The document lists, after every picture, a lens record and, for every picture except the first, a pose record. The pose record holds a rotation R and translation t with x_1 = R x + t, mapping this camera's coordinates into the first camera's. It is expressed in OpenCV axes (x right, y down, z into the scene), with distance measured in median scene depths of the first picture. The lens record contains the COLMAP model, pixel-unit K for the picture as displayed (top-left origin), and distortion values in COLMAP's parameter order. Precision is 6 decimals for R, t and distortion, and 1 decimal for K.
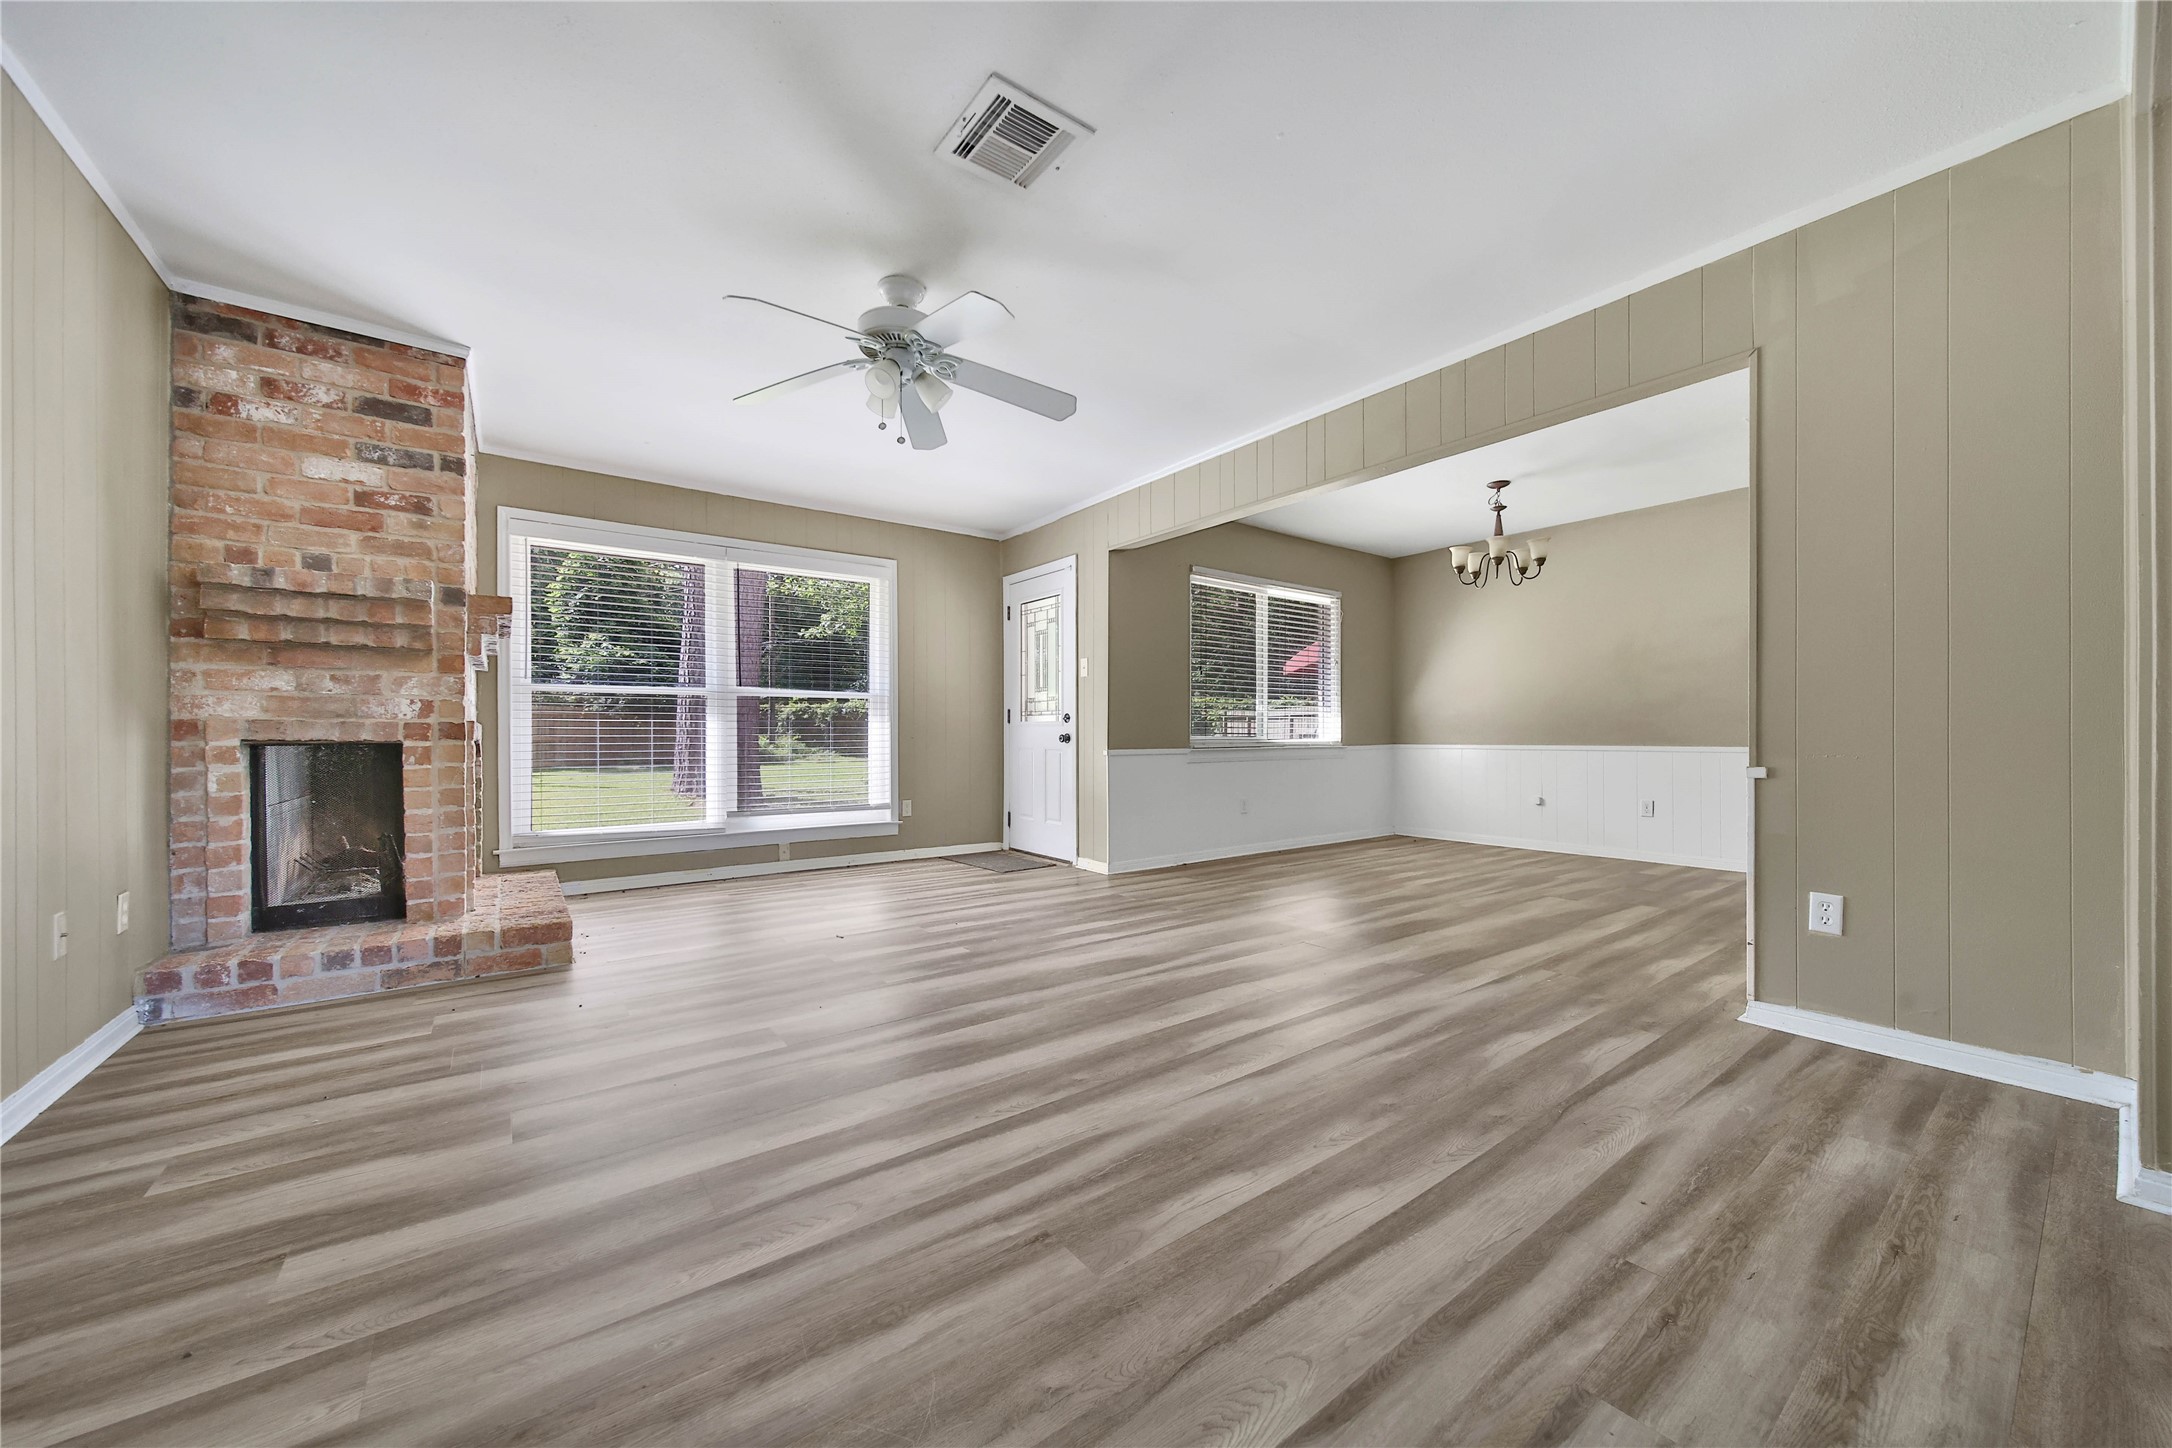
lens RADIAL K [[781.9, 0, 1085.5], [0, 781.9, 732.3], [0, 0, 1]] dist [-0.000633, -0.000303]
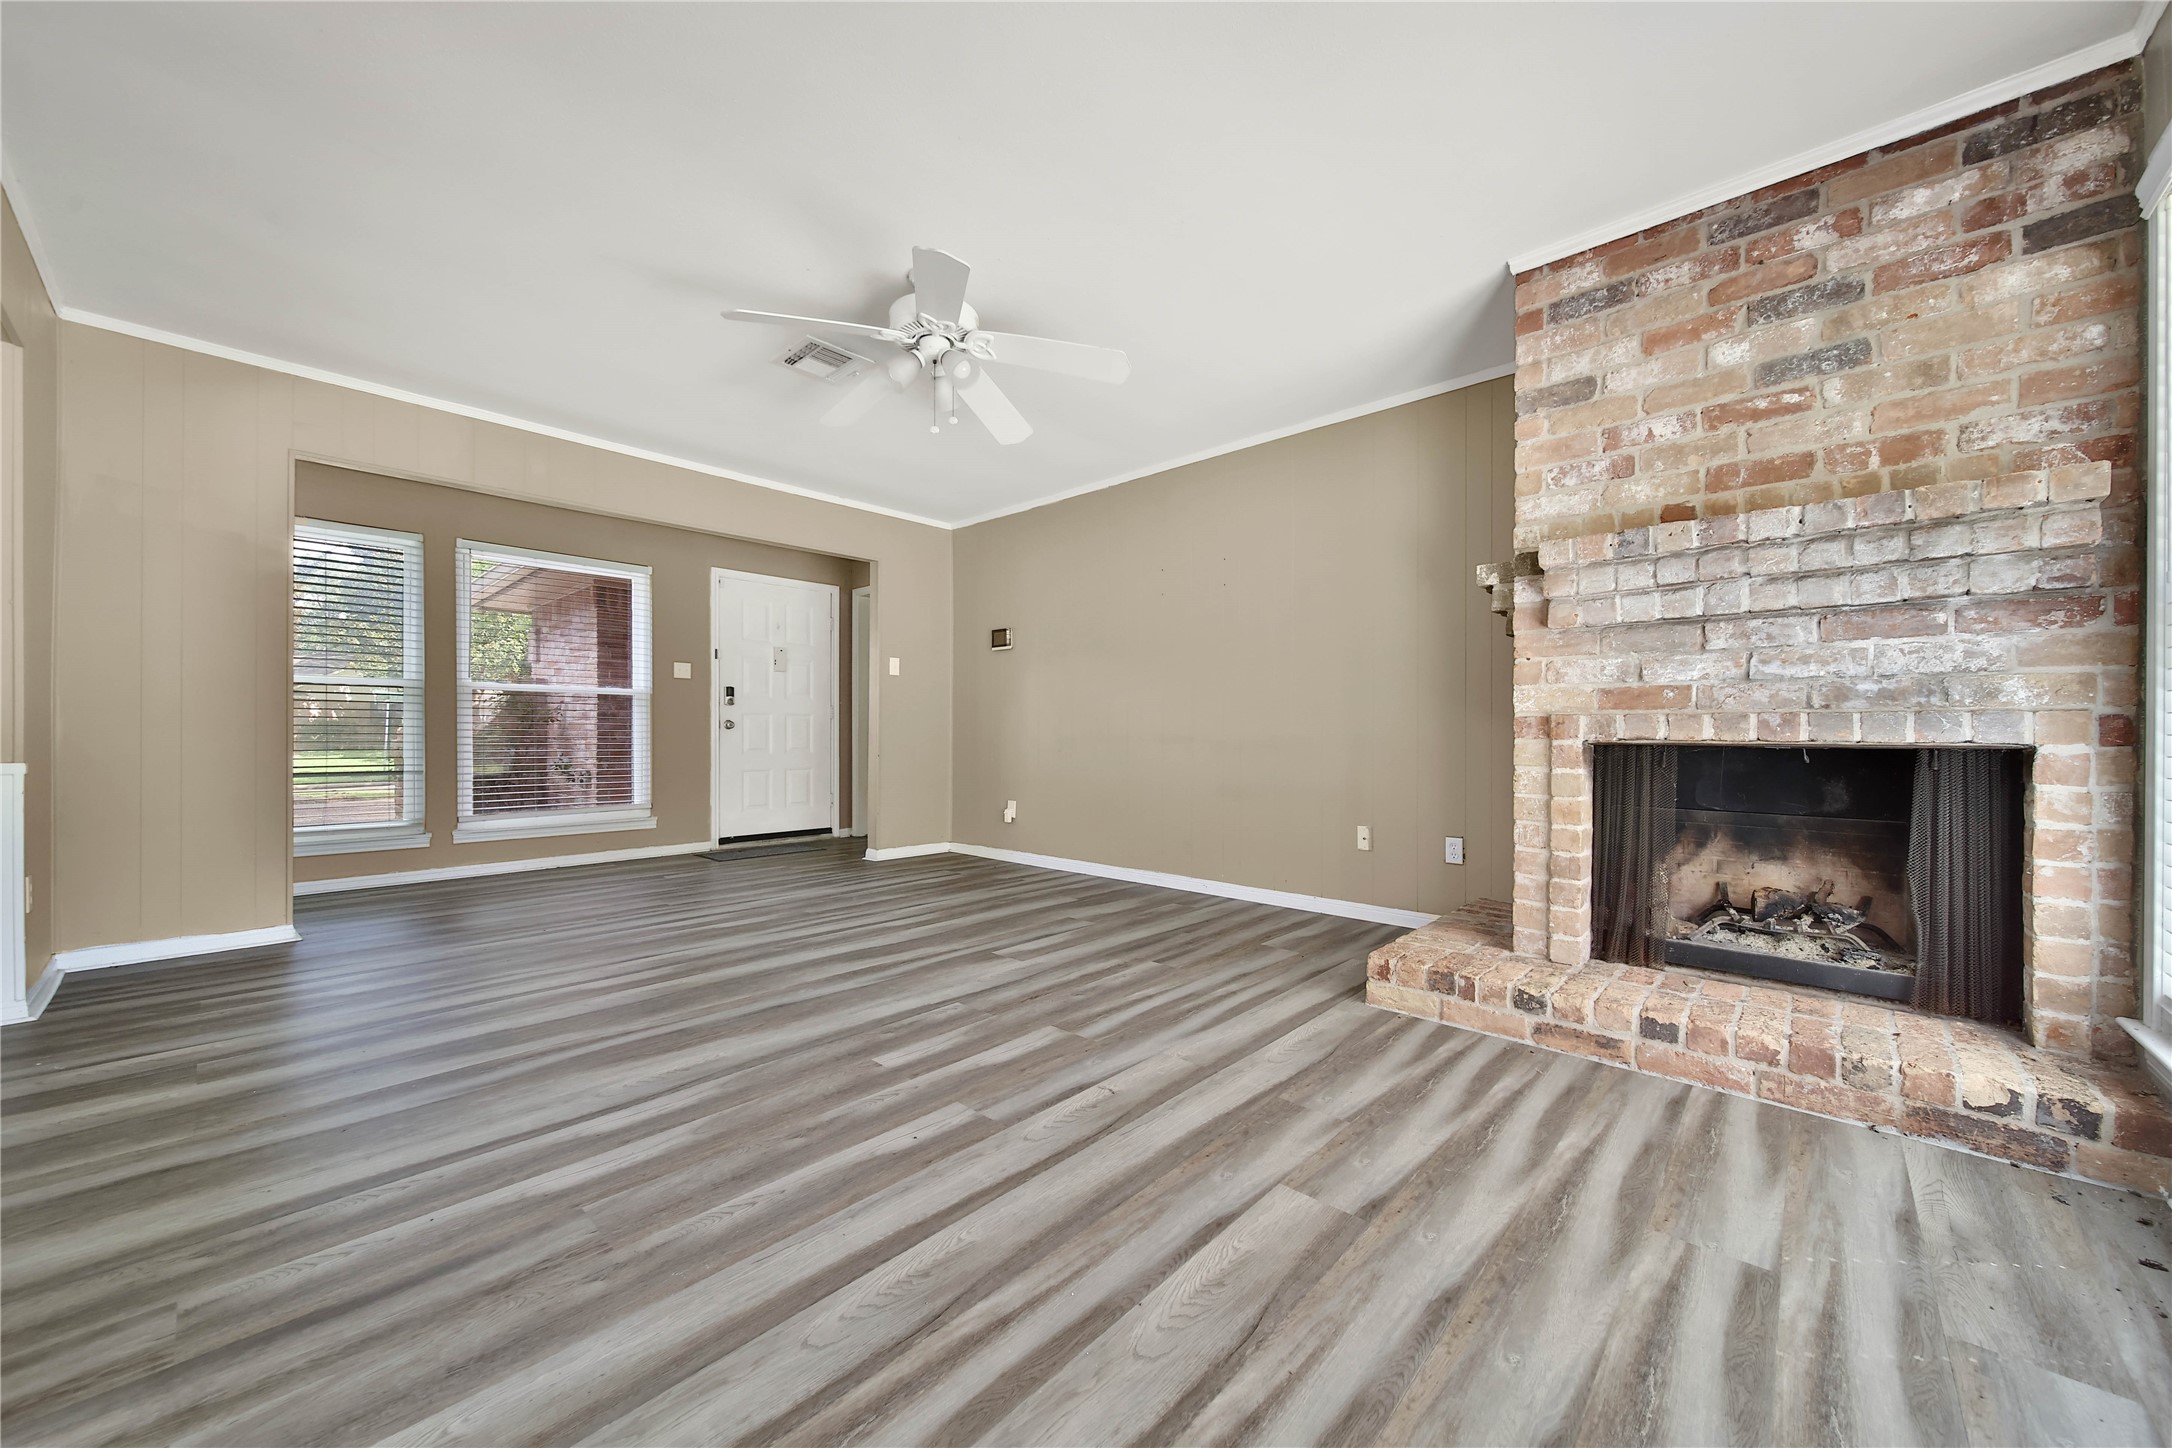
lens RADIAL K [[781.9, 0, 1085.7], [0, 781.9, 731.5], [0, 0, 1]] dist [-0.000633, -0.000303]
pose [[-0.982860, -0.005639, -0.184265, -0.213529], [-0.005328, 0.999983, -0.002184, 0.006589], [0.184274, -0.001165, -0.982874, 1.771627]]
